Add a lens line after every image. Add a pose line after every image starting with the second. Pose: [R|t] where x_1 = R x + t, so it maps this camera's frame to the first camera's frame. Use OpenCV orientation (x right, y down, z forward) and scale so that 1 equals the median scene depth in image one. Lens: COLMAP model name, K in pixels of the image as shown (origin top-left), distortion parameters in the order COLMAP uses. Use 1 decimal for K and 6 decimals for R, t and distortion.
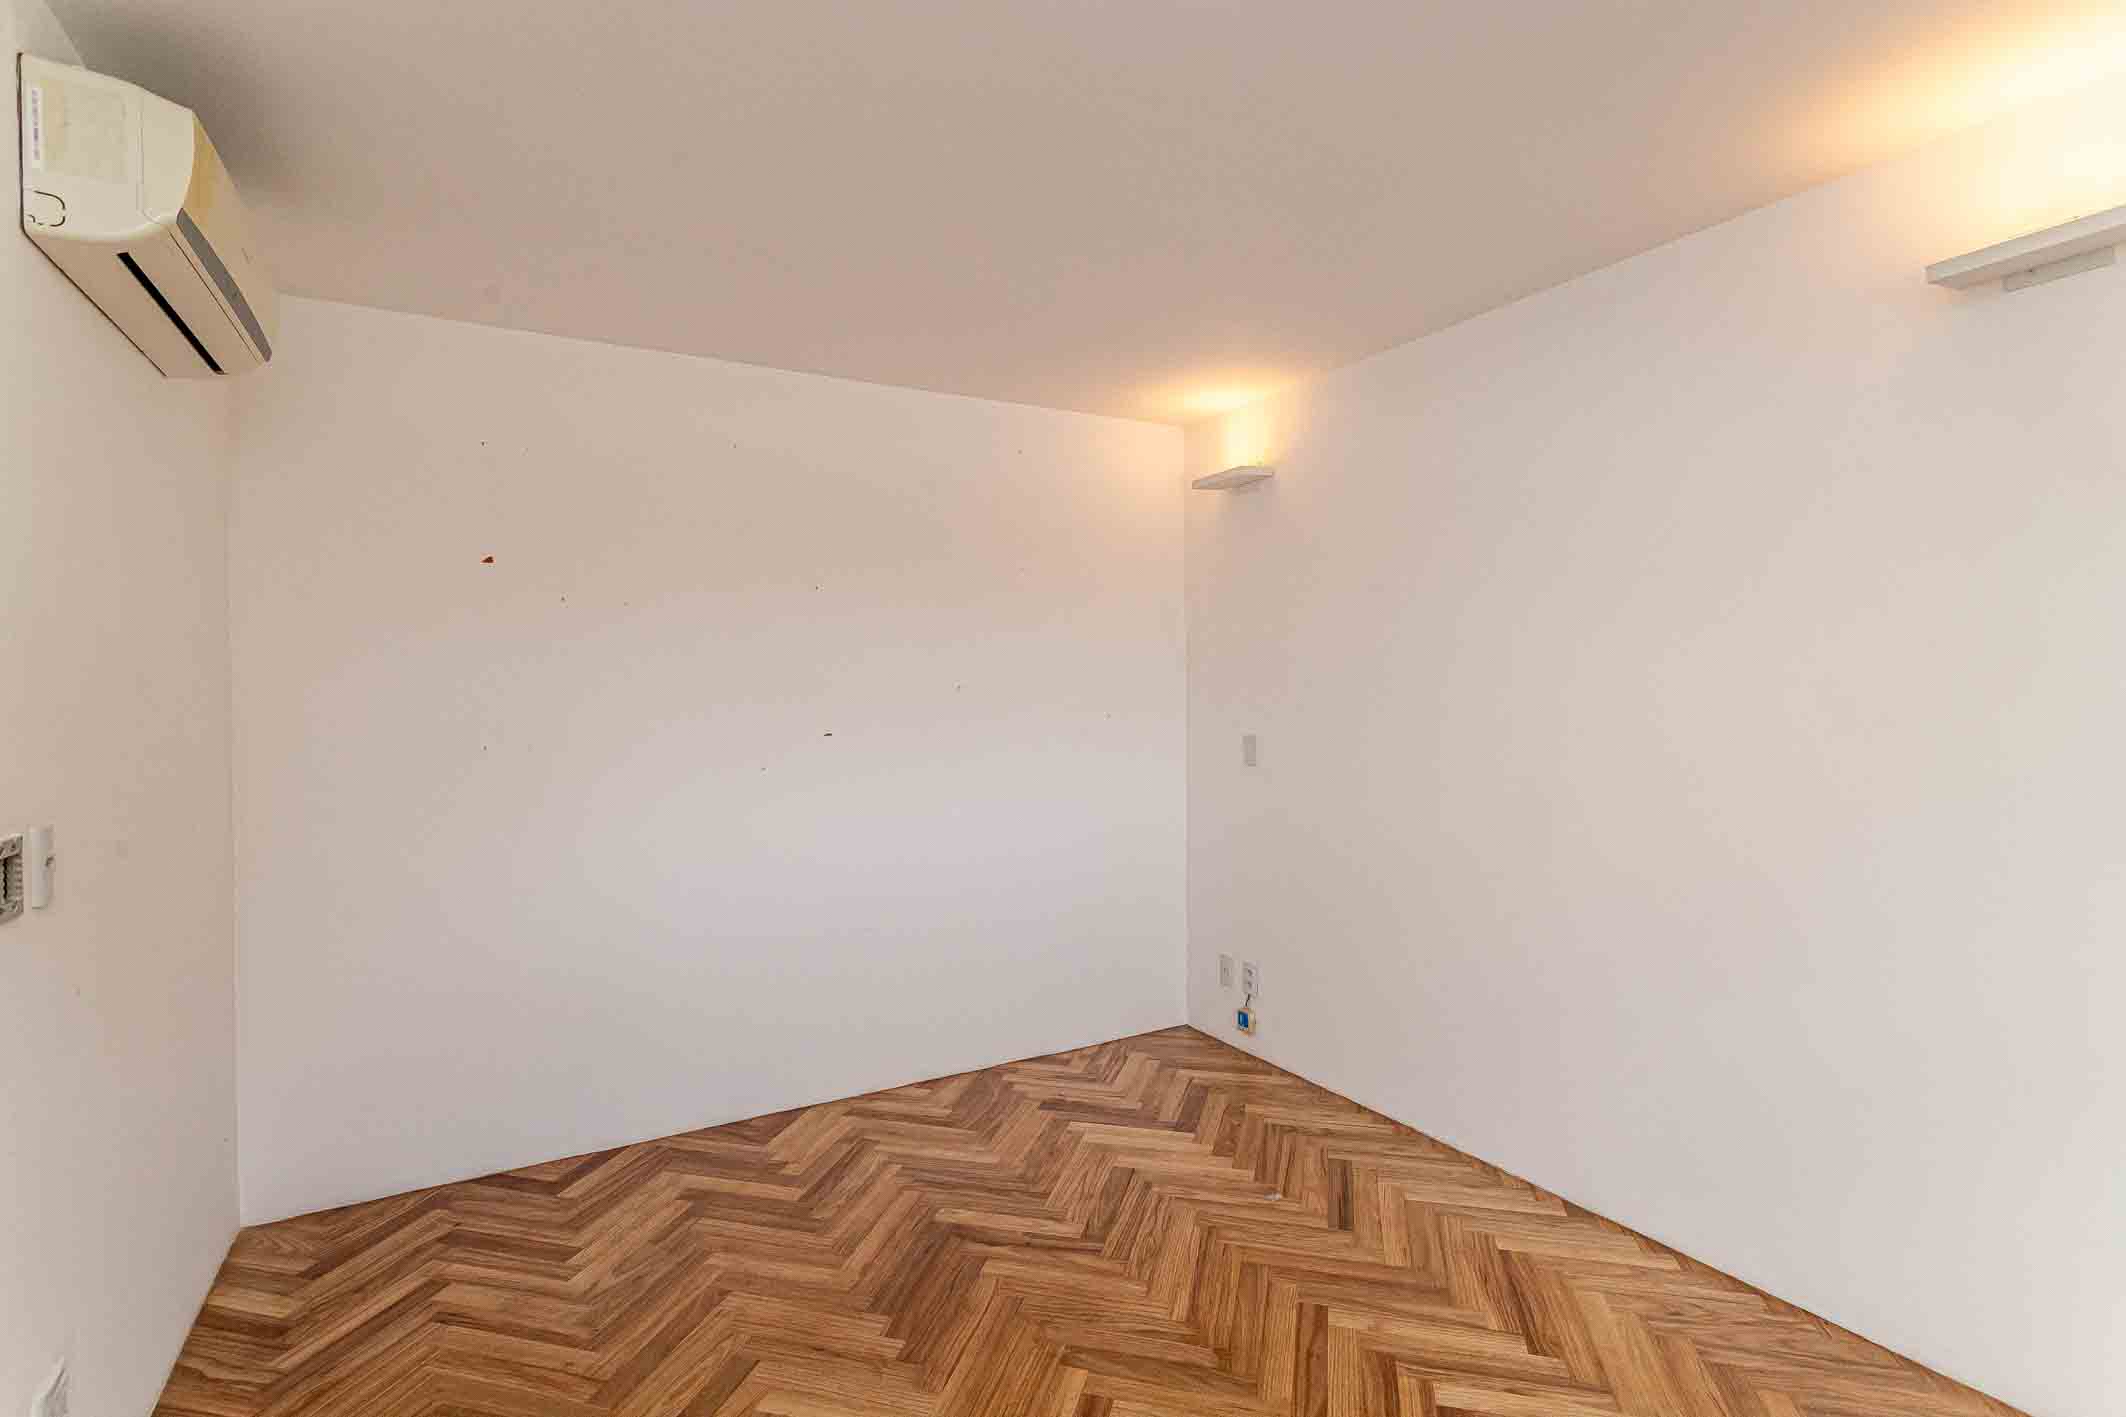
lens RADIAL K [[1001.0, 0, 1062.1], [0, 1001.0, 697.1], [0, 0, 1]] dist [0.022755, -0.004283]
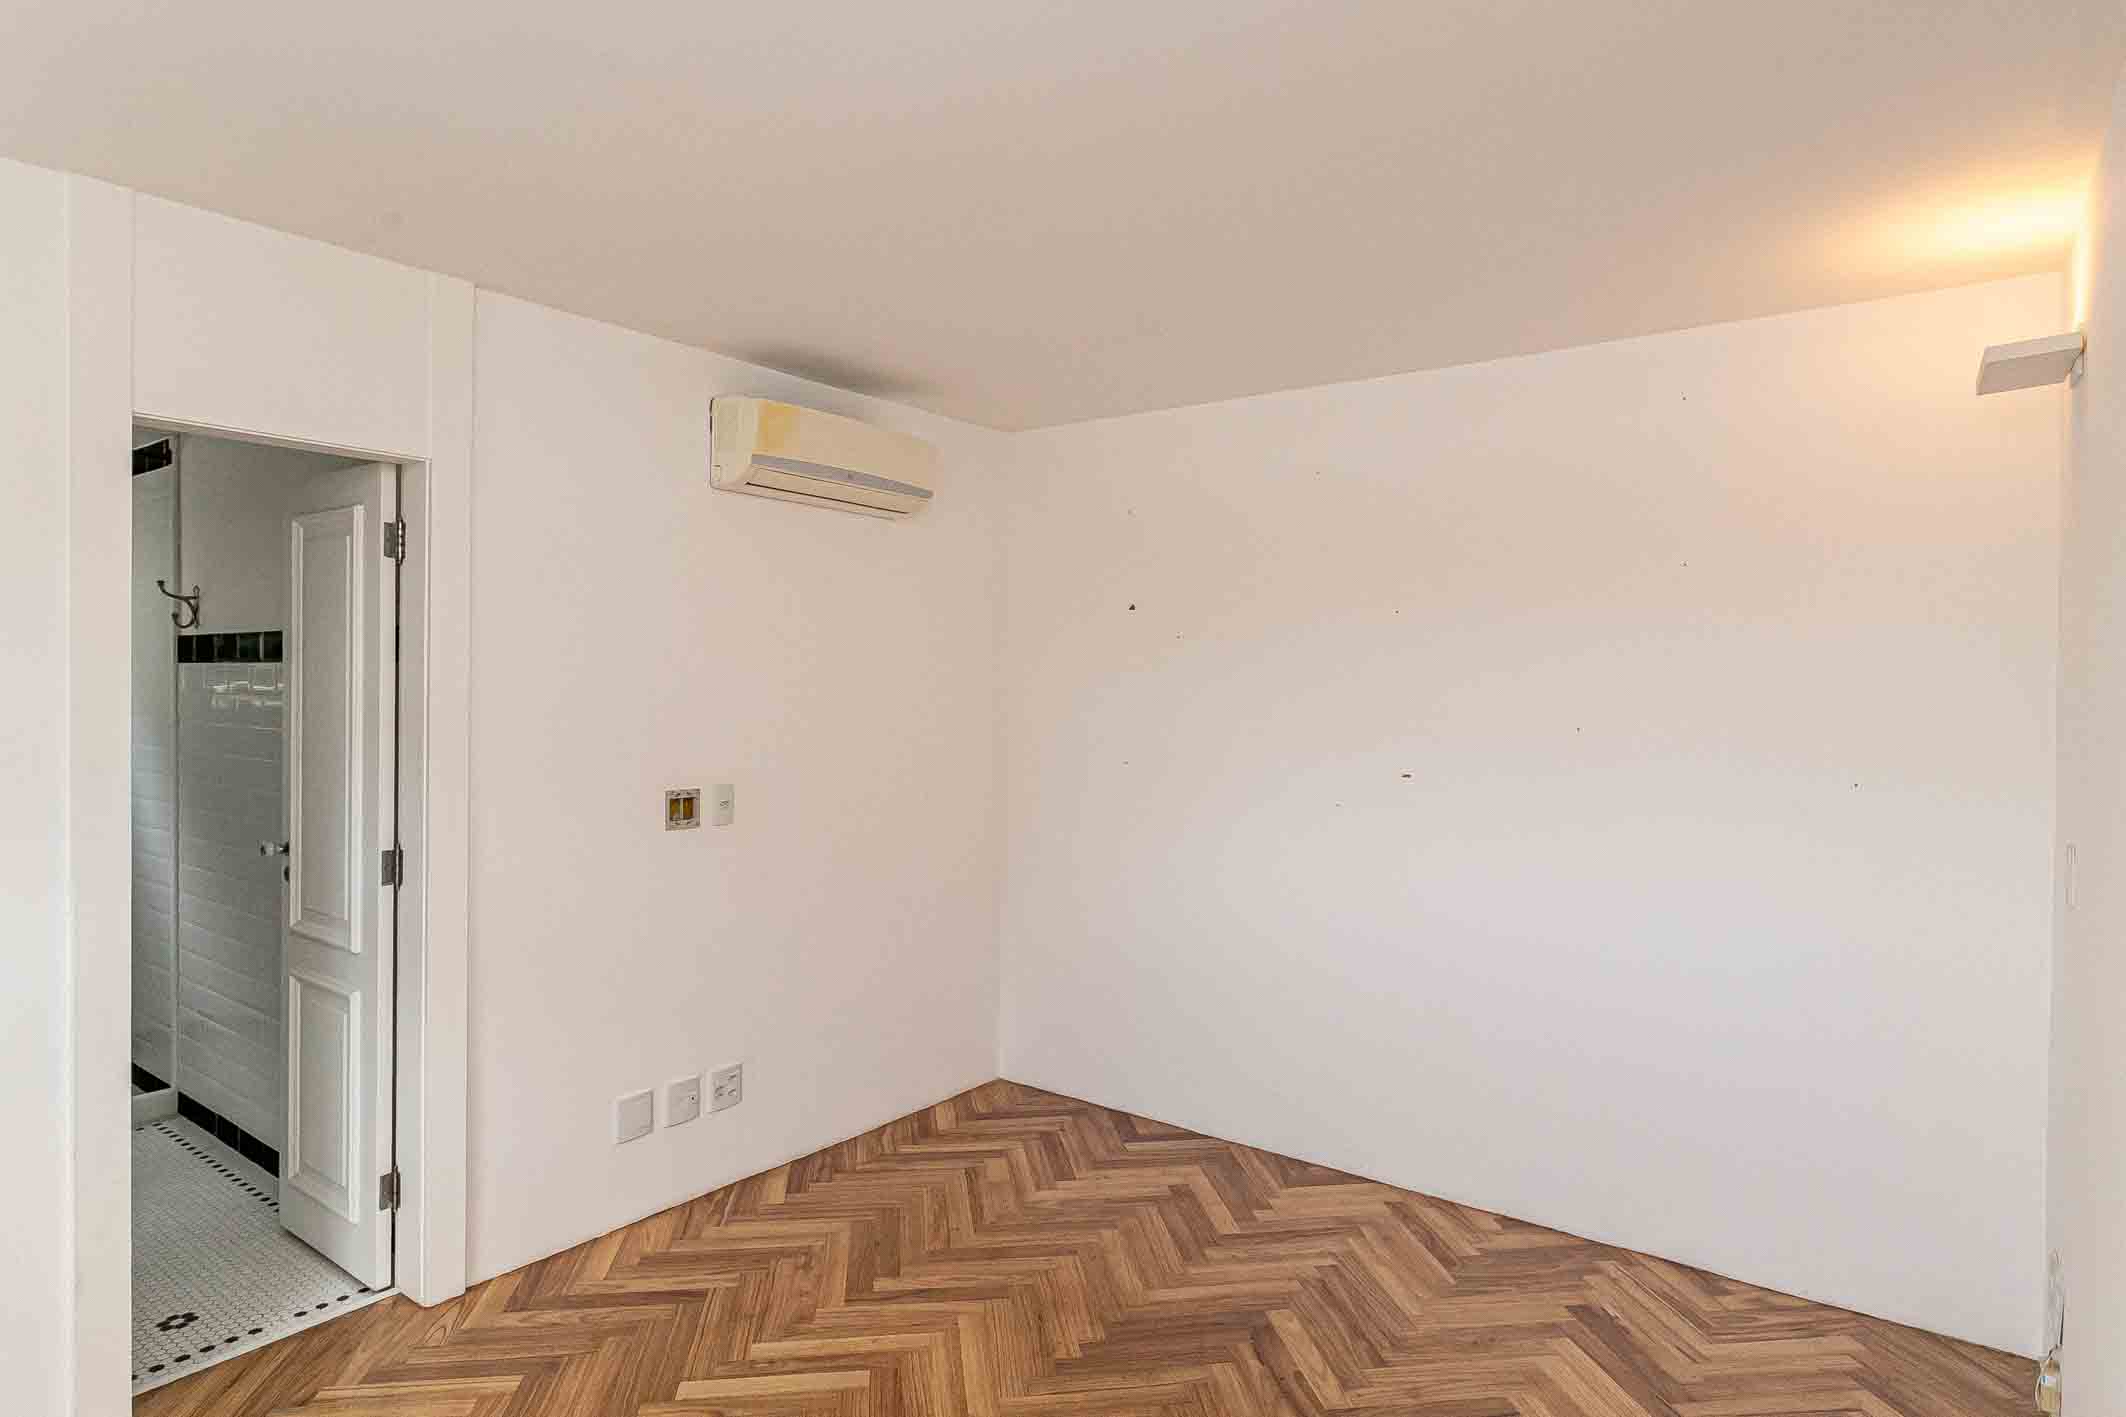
lens RADIAL K [[1159.4, 0, 1061.7], [0, 1159.4, 709.5], [0, 0, 1]] dist [0.013514, 0.001597]
pose [[0.415491, 0.031130, -0.909064, 0.696261], [-0.022751, 0.999457, 0.023827, -0.048376], [0.909313, 0.010783, 0.415974, 0.357393]]
